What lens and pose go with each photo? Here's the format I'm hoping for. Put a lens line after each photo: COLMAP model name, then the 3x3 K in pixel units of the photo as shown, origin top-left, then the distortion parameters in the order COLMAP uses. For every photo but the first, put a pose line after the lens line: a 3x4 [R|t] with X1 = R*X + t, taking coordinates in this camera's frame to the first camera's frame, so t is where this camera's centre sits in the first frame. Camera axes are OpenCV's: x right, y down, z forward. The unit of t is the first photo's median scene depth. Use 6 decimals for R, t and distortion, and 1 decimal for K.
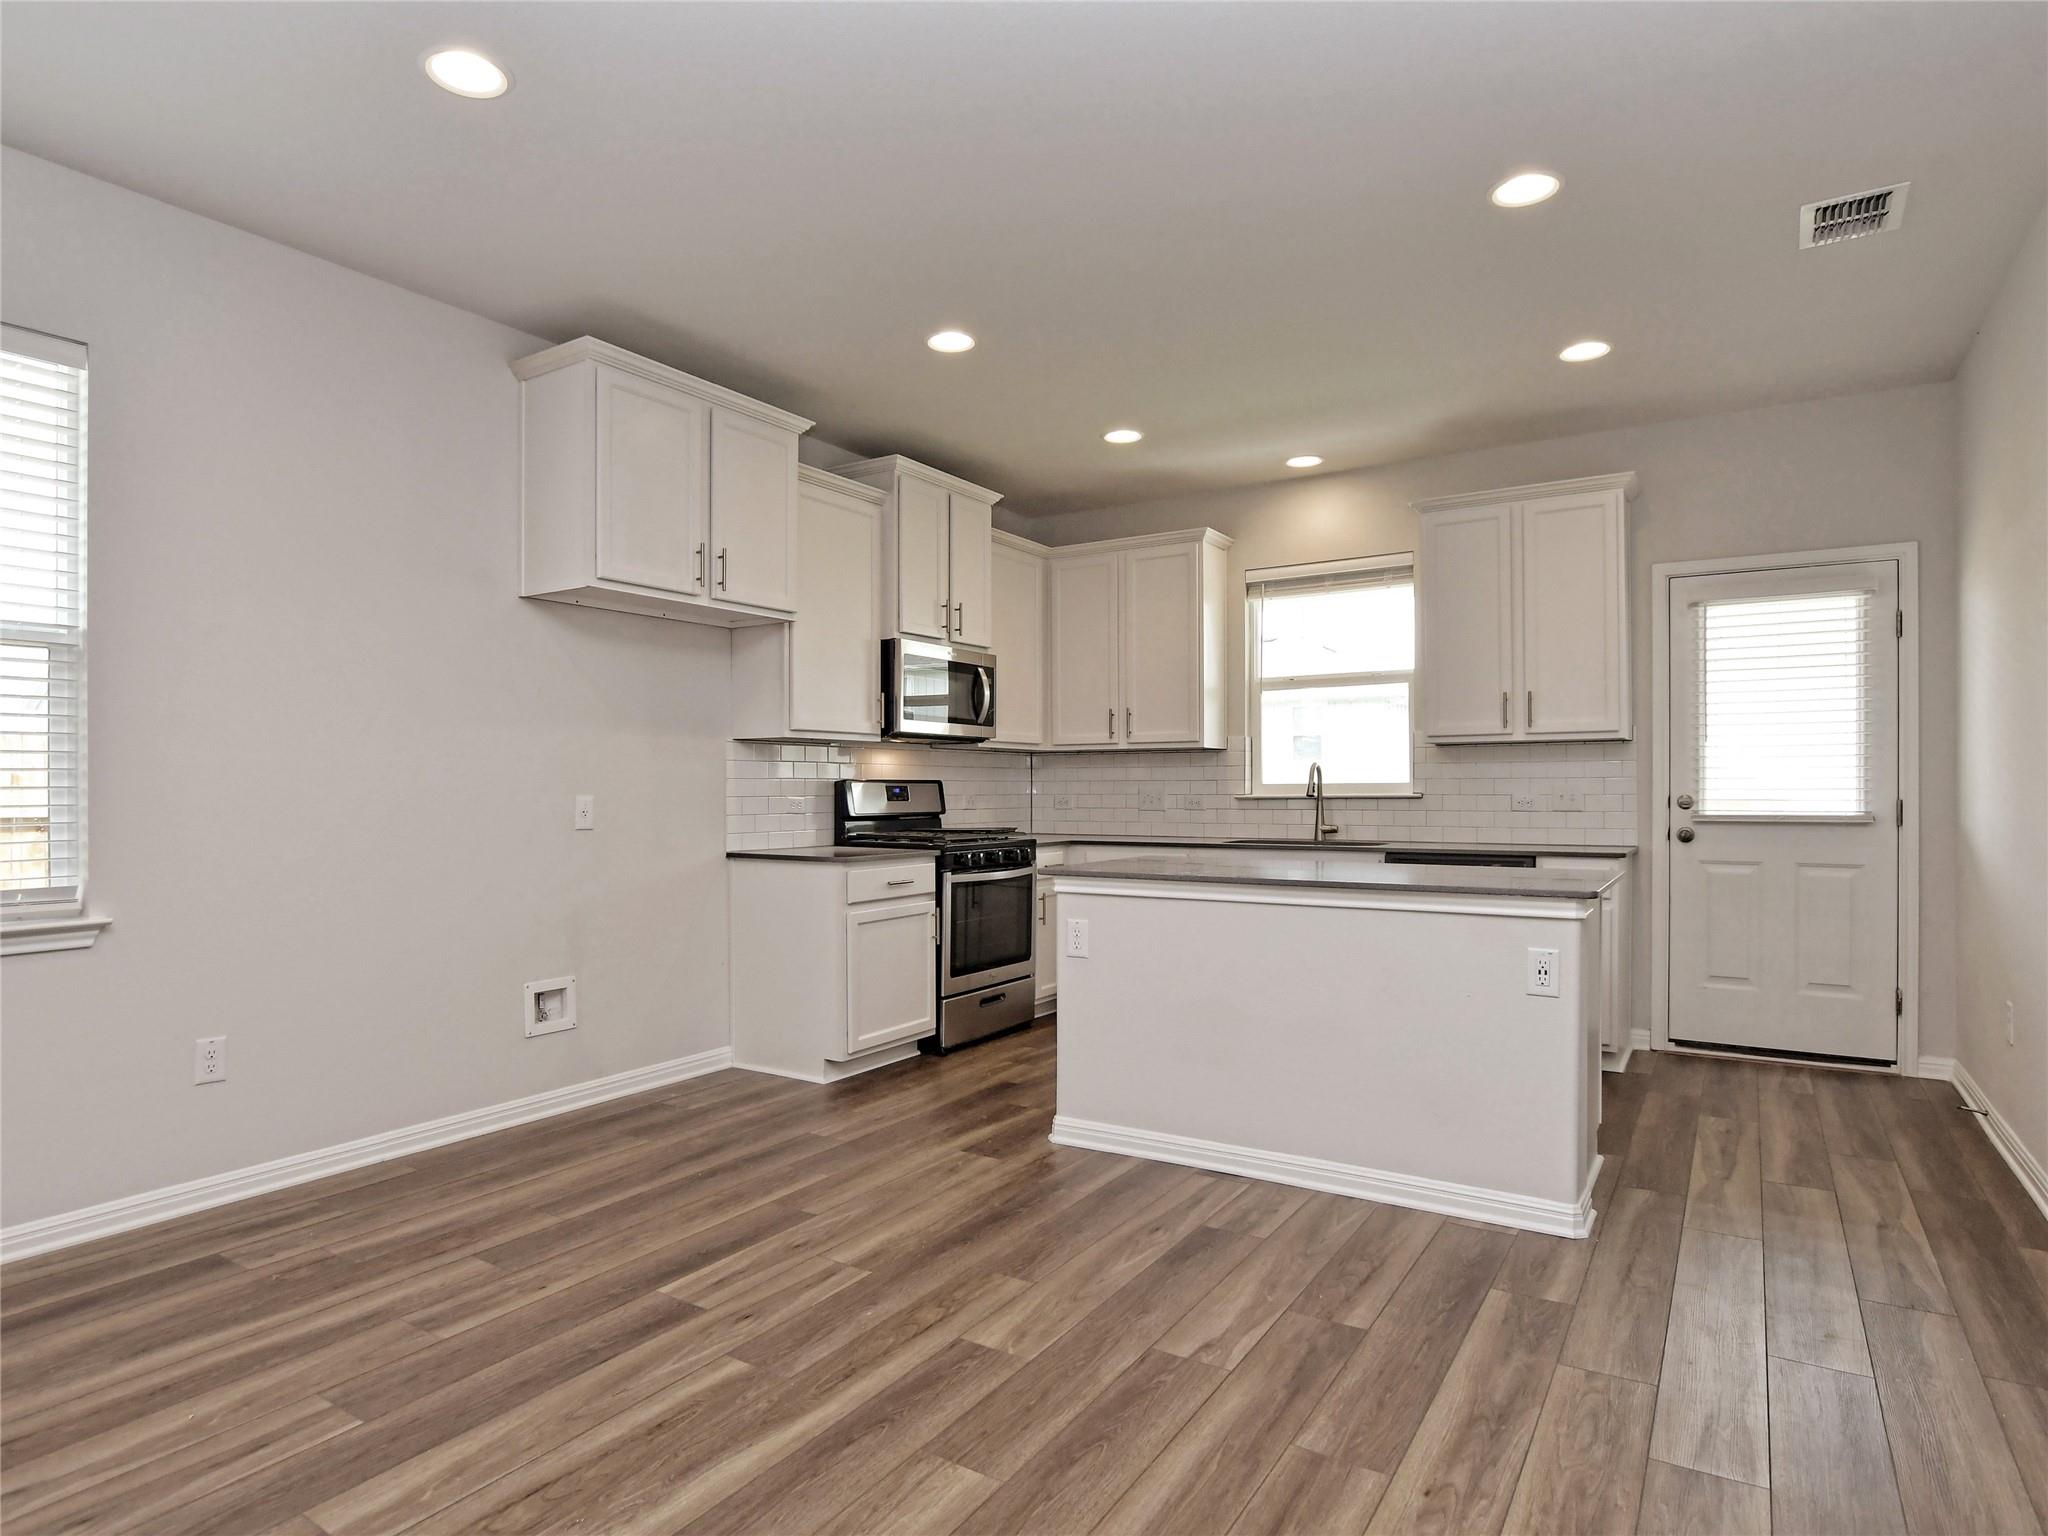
lens RADIAL K [[1143.4, 0, 1007.6], [0, 1143.4, 791.3], [0, 0, 1]] dist [-0.025442, 0.001066]
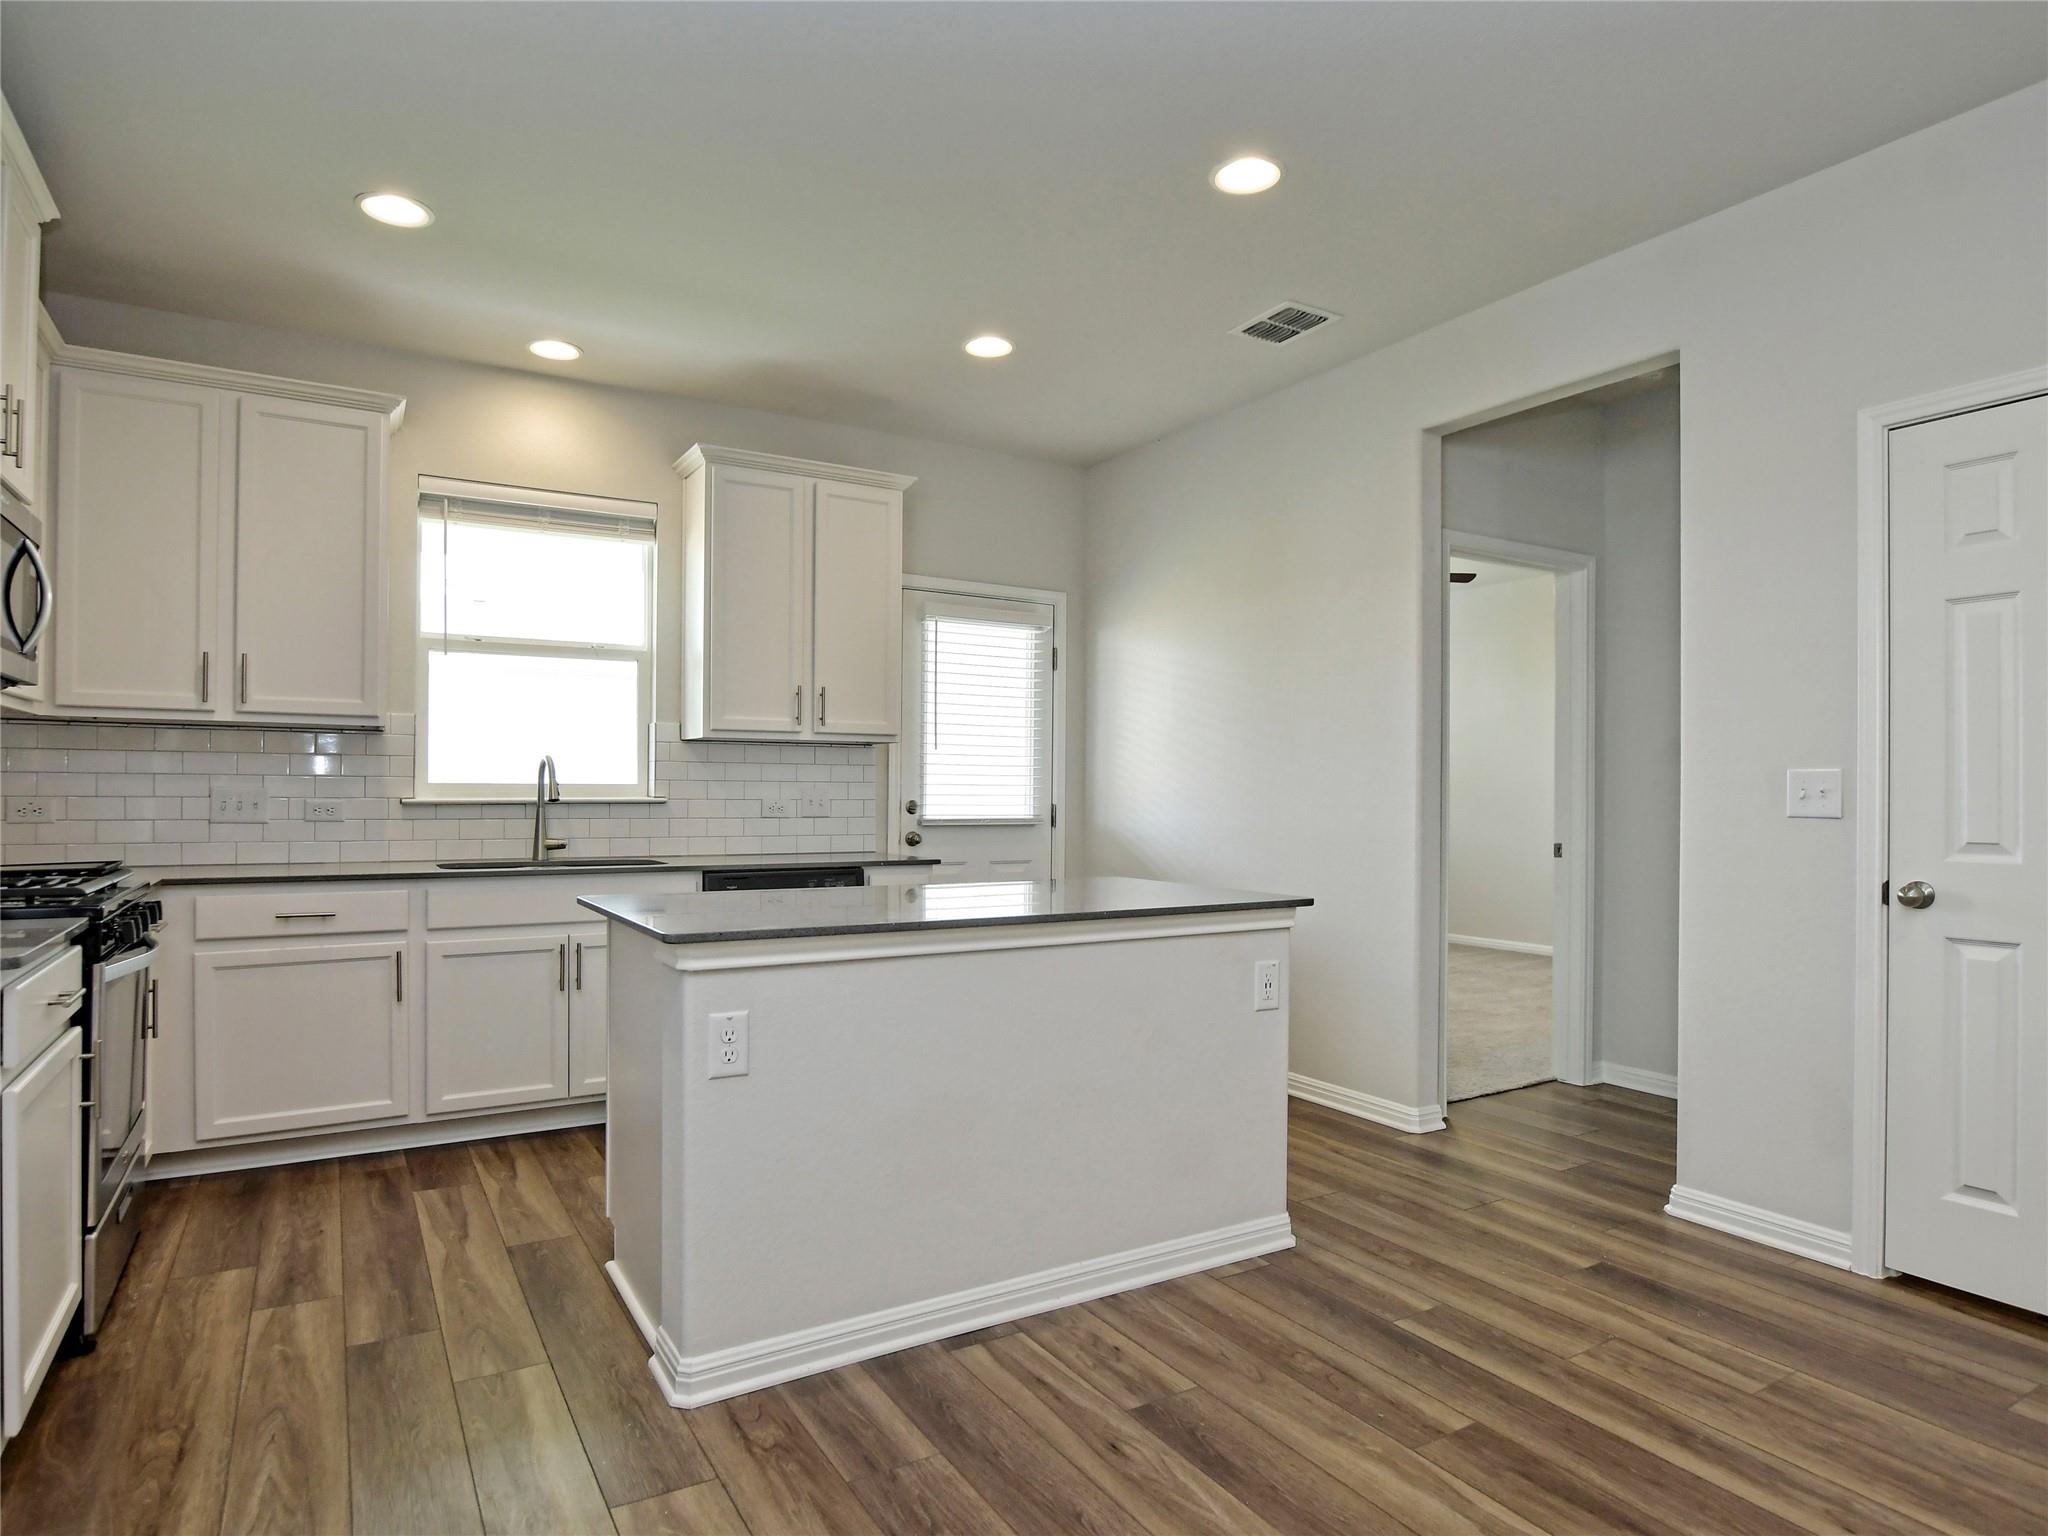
lens RADIAL K [[1143.4, 0, 1007.6], [0, 1143.4, 791.3], [0, 0, 1]] dist [-0.025442, 0.001066]
pose [[0.446081, 0.007109, 0.894964, -0.334123], [-0.006796, 0.999967, -0.004556, -0.000630], [-0.894967, -0.004050, 0.446114, 0.505010]]
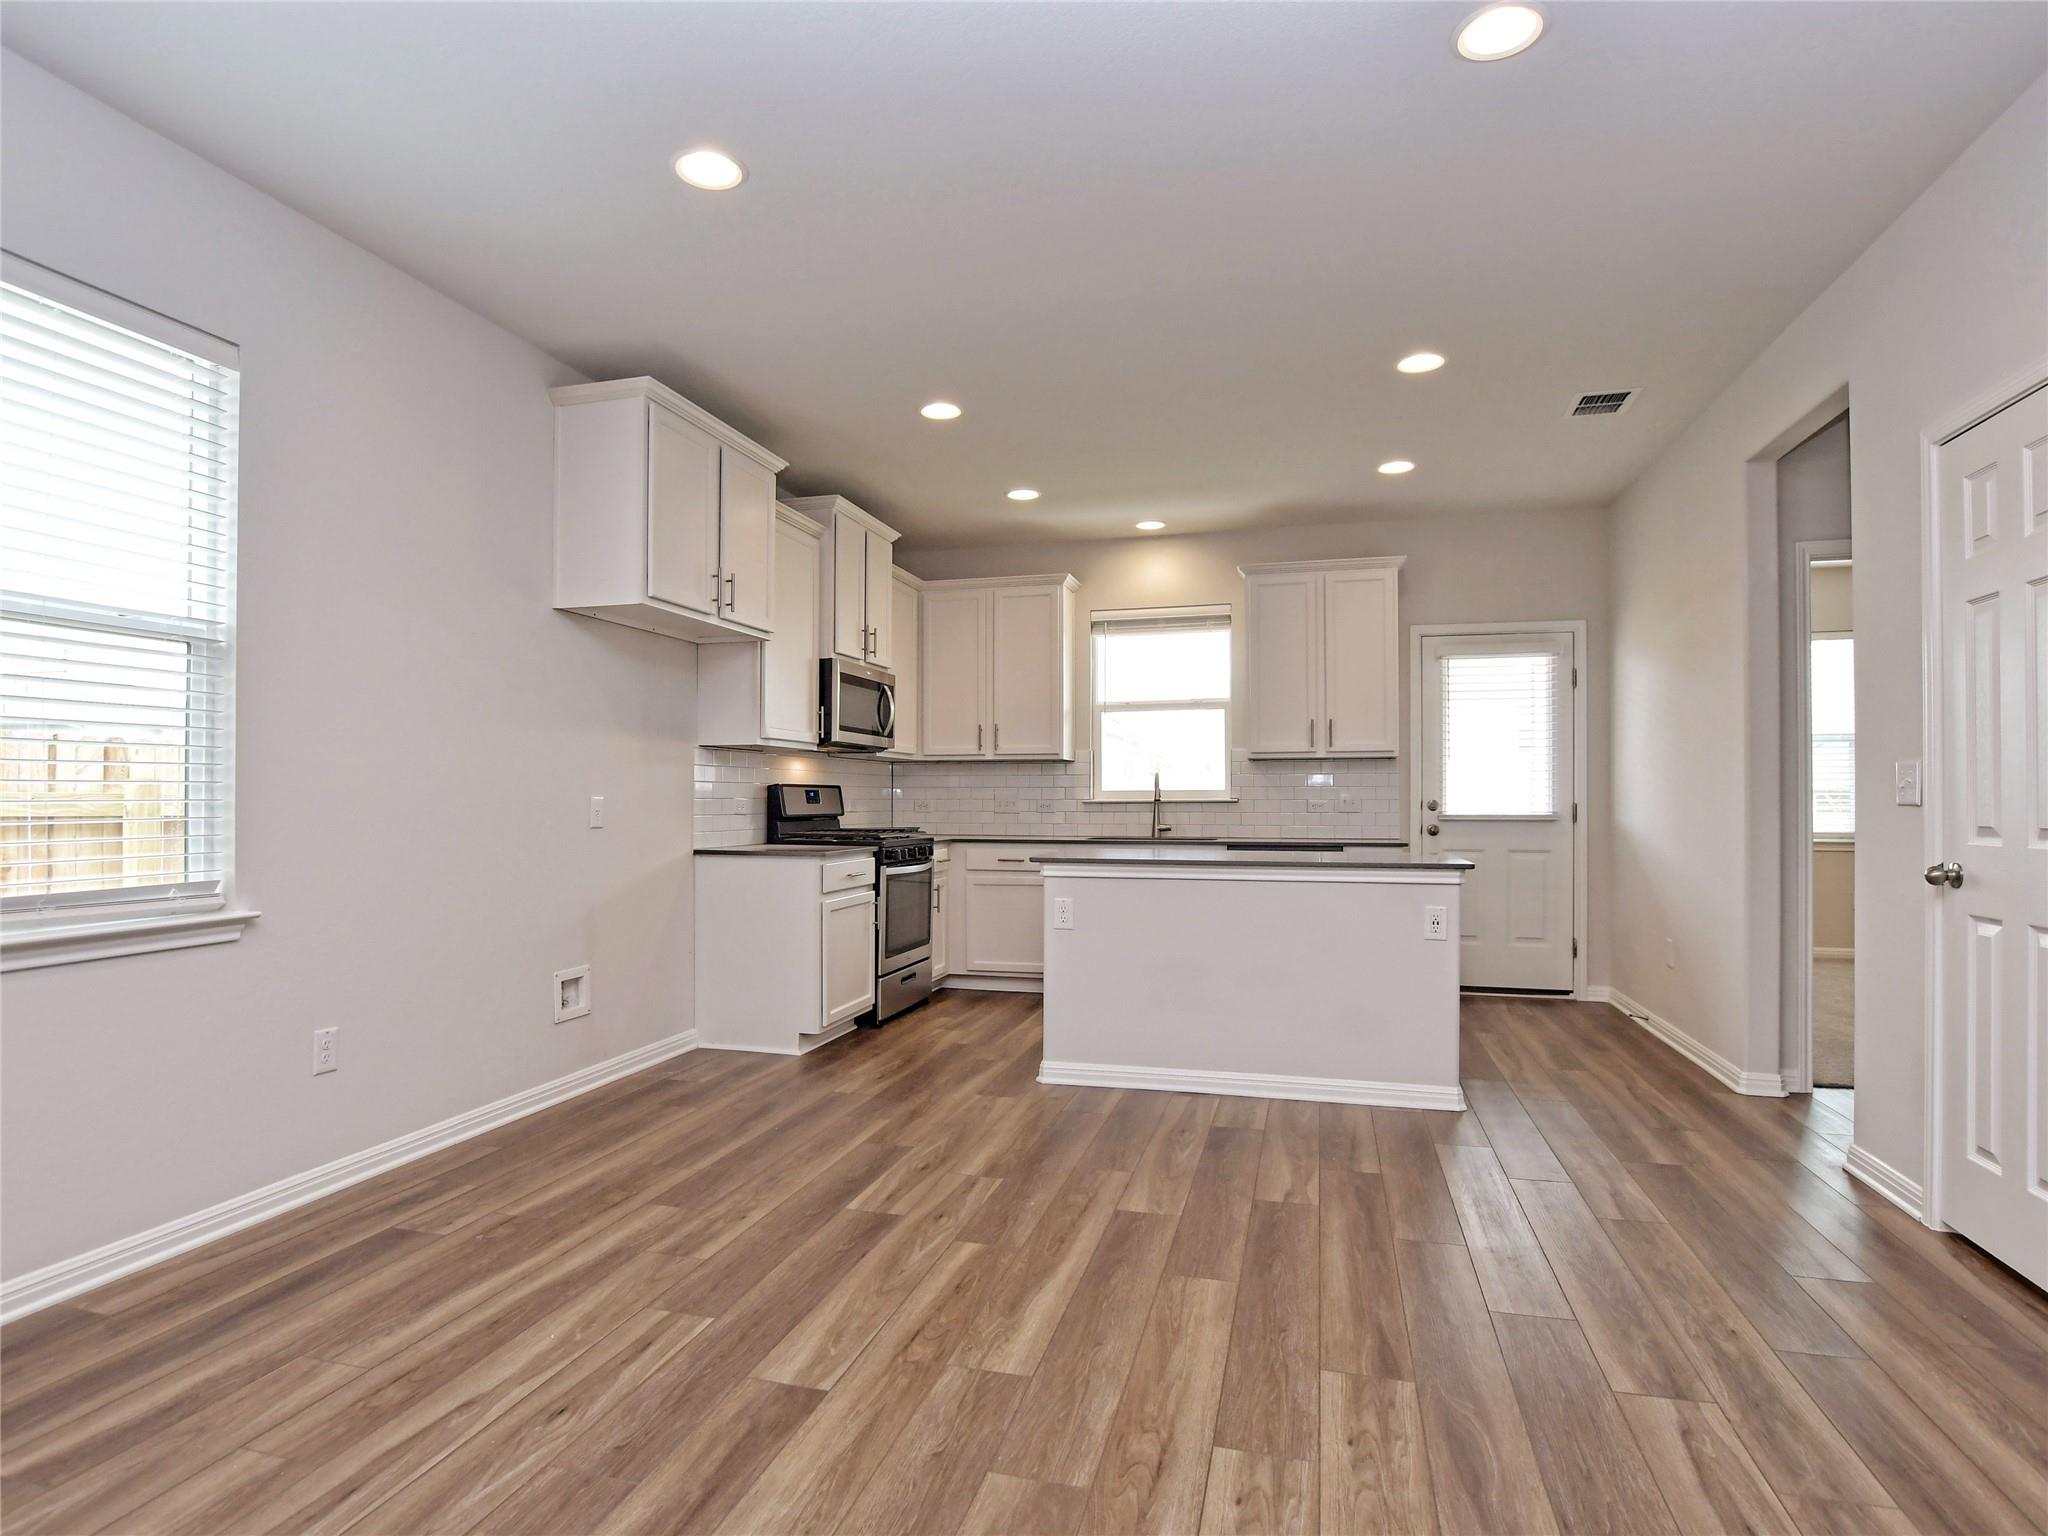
lens RADIAL K [[1098.5, 0, 1007.3], [0, 1098.5, 791.3], [0, 0, 1]] dist [-0.028948, 0.001565]
pose [[0.955501, 0.005443, 0.294938, -0.285806], [-0.002751, 0.999951, -0.009540, 0.007519], [-0.294976, 0.008304, 0.955469, -0.087871]]
